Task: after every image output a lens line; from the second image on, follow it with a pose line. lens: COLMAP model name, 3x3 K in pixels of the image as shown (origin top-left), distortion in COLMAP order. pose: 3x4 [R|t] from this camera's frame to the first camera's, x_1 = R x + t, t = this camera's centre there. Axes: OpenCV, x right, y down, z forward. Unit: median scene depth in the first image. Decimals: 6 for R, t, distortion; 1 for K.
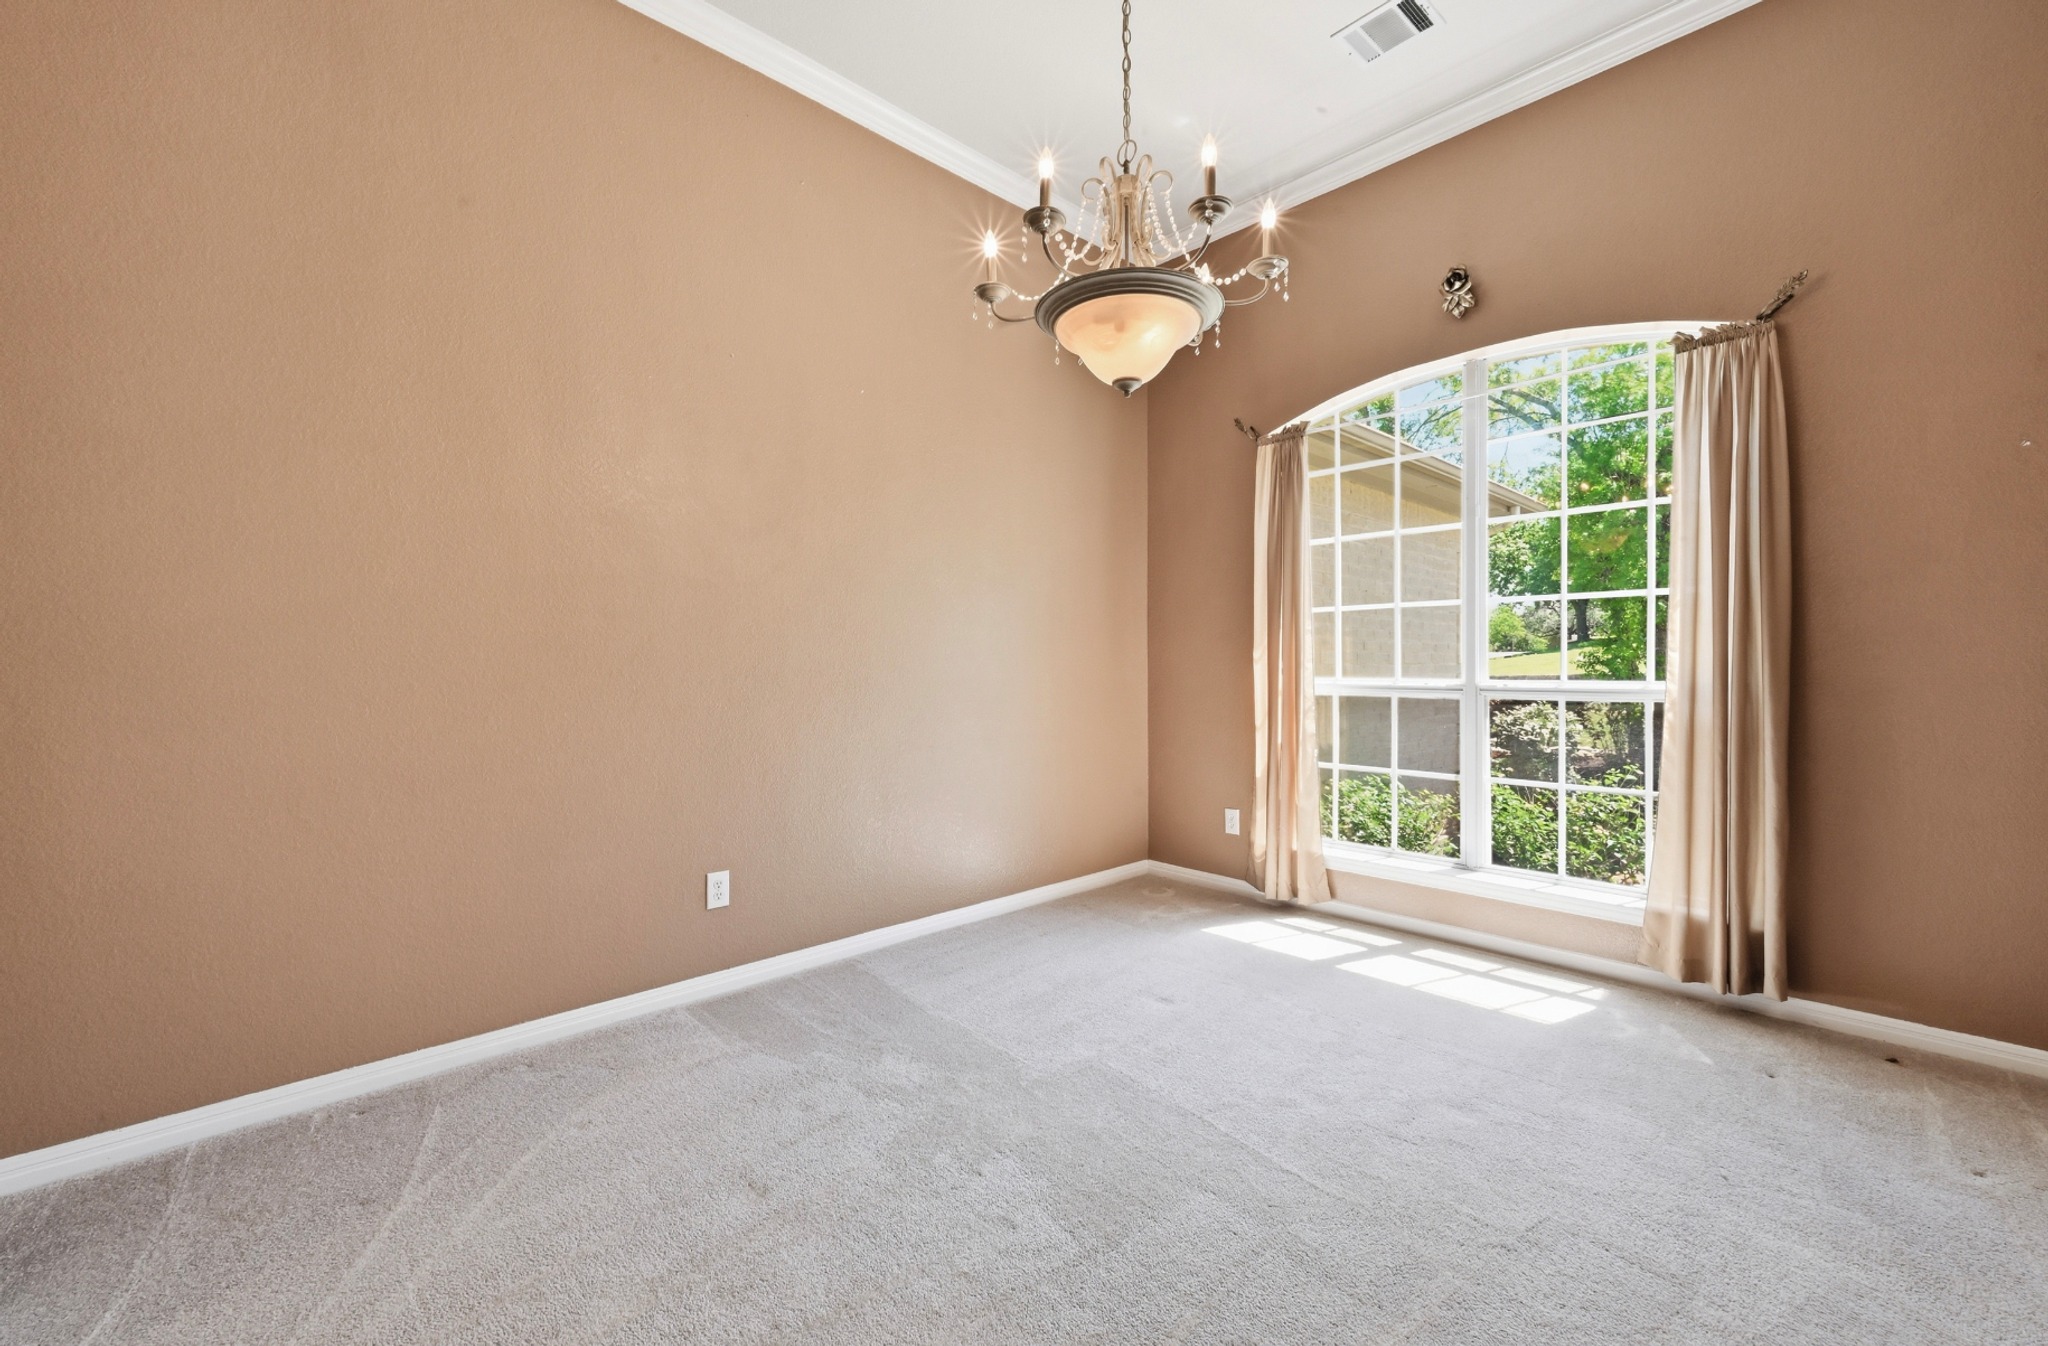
lens RADIAL K [[840.8, 0, 1032.2], [0, 840.8, 668.3], [0, 0, 1]] dist [-0.003082, -0.000529]
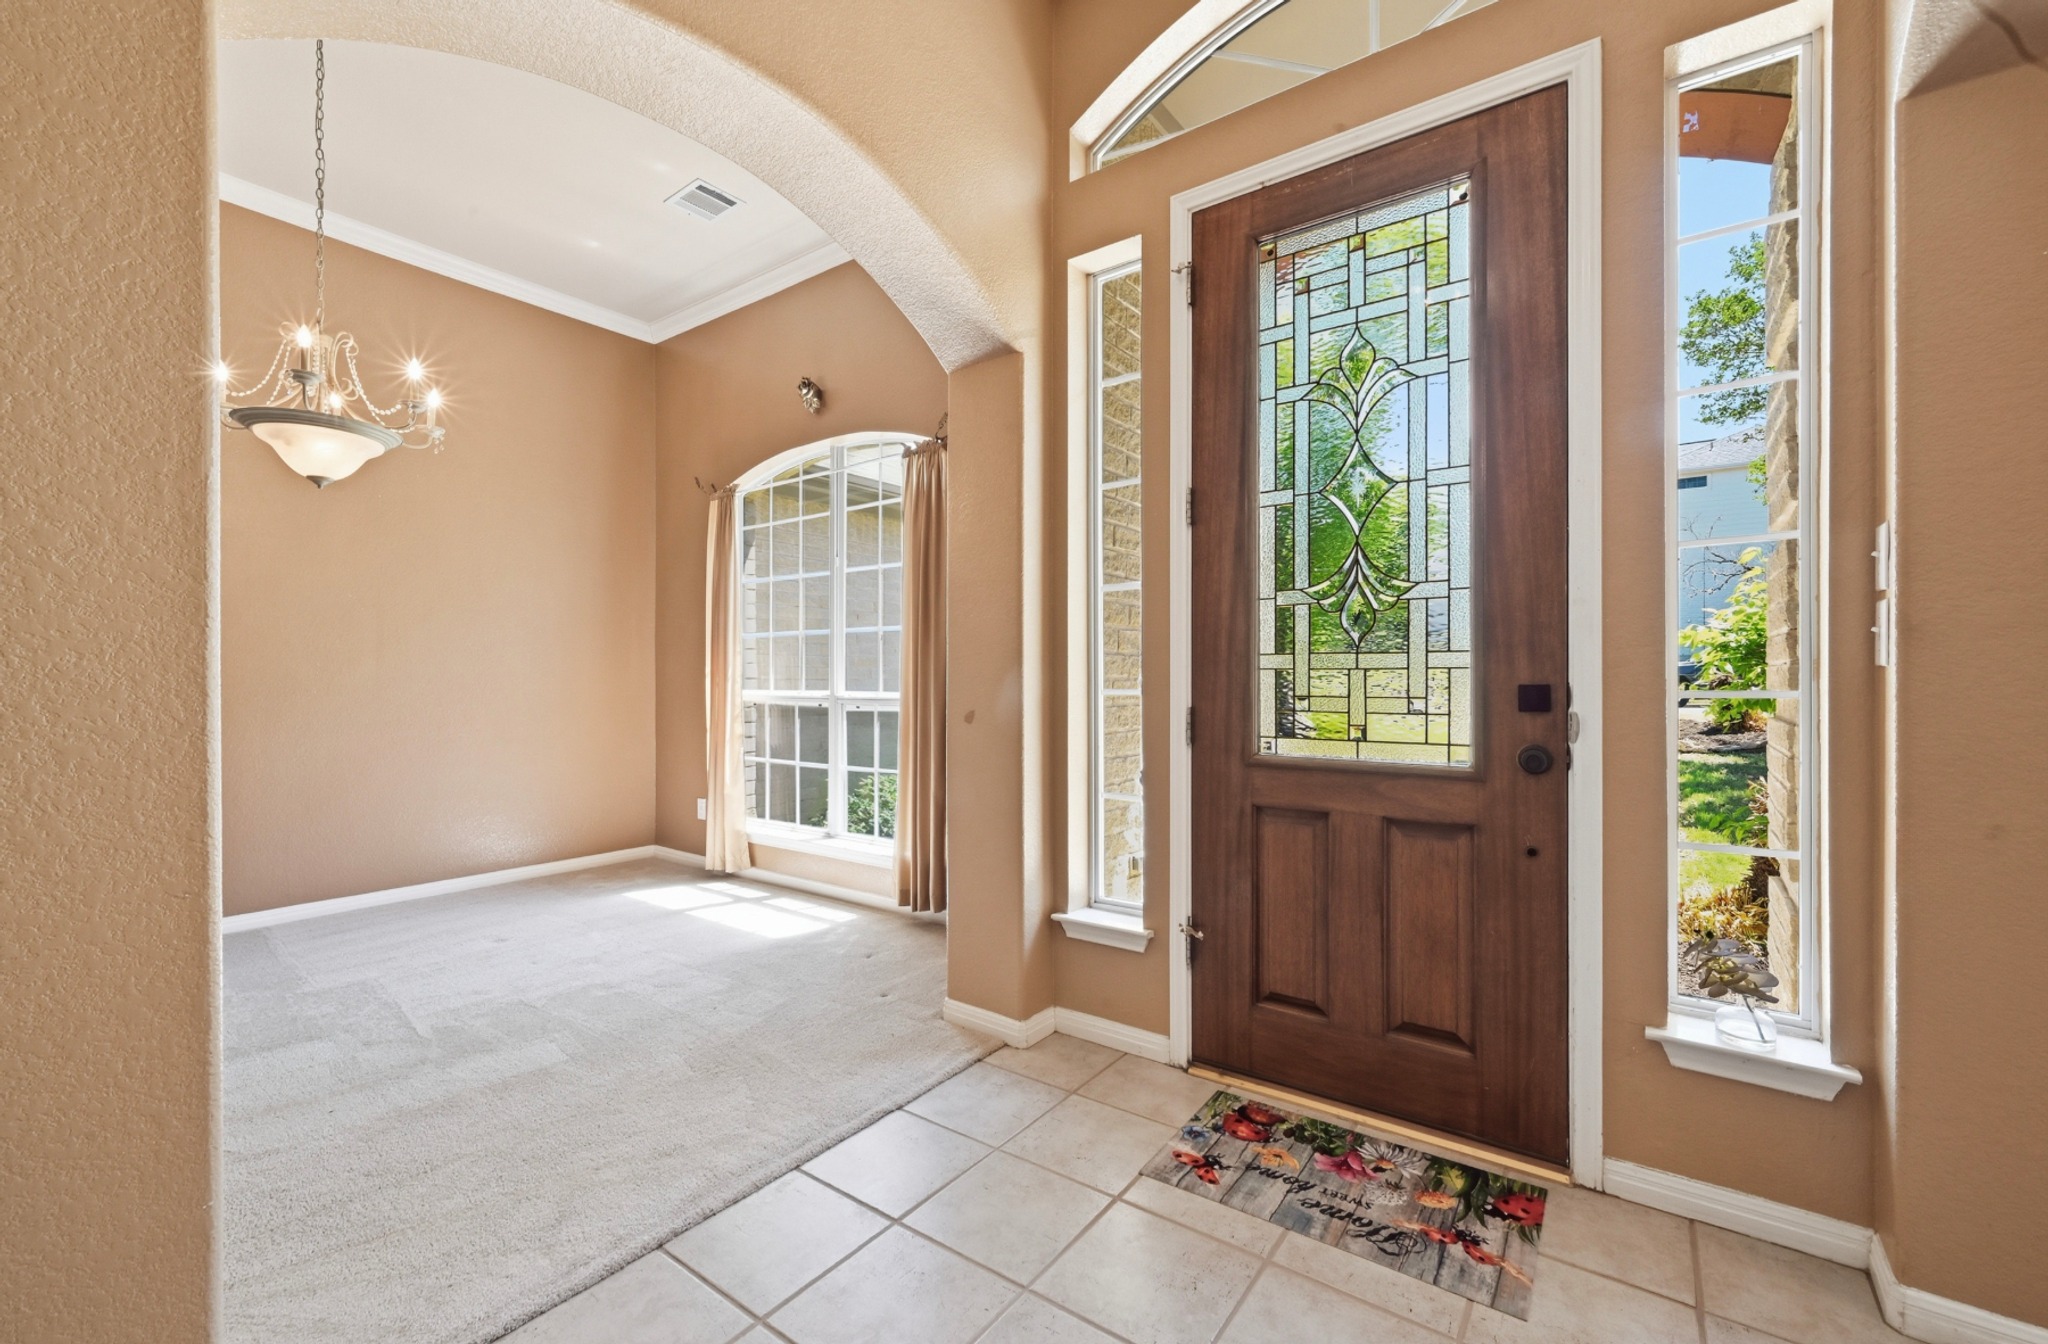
lens RADIAL K [[840.8, 0, 1019.2], [0, 840.8, 678.4], [0, 0, 1]] dist [-0.003082, -0.000529]
pose [[0.981054, 0.002457, 0.193718, 0.549132], [-0.001856, 0.999993, -0.003287, -0.002745], [-0.193725, 0.002866, 0.981052, -0.333535]]
